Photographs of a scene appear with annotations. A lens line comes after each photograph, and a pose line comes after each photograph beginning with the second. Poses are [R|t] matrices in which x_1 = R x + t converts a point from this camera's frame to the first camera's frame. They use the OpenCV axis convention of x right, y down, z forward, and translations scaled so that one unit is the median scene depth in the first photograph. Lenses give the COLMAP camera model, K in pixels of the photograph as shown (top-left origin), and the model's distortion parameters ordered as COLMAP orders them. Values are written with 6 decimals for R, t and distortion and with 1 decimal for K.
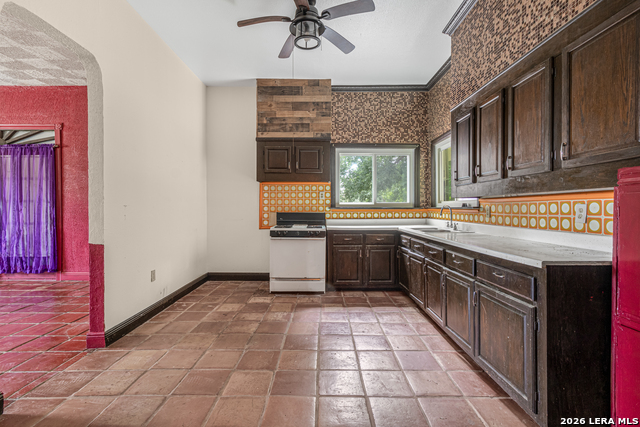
lens RADIAL K [[301.6, 0, 316.7], [0, 301.6, 211.4], [0, 0, 1]] dist [0.001919, 0.000920]
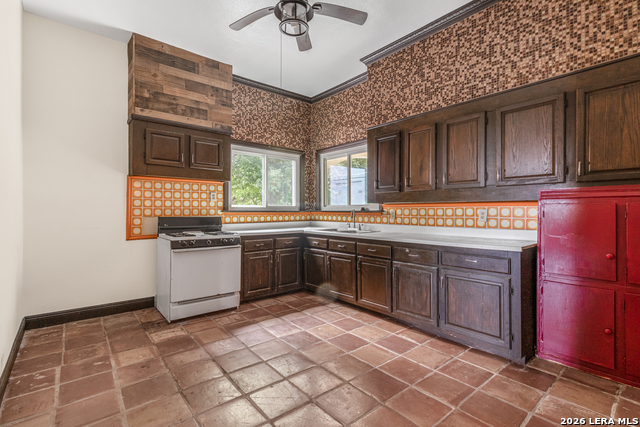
lens RADIAL K [[301.6, 0, 318.1], [0, 301.6, 212.7], [0, 0, 1]] dist [0.001919, 0.000920]
pose [[0.762157, -0.003699, 0.647382, -0.360433], [0.005416, 0.999985, -0.000663, -0.005438], [-0.647370, 0.004012, 0.762165, 0.174908]]
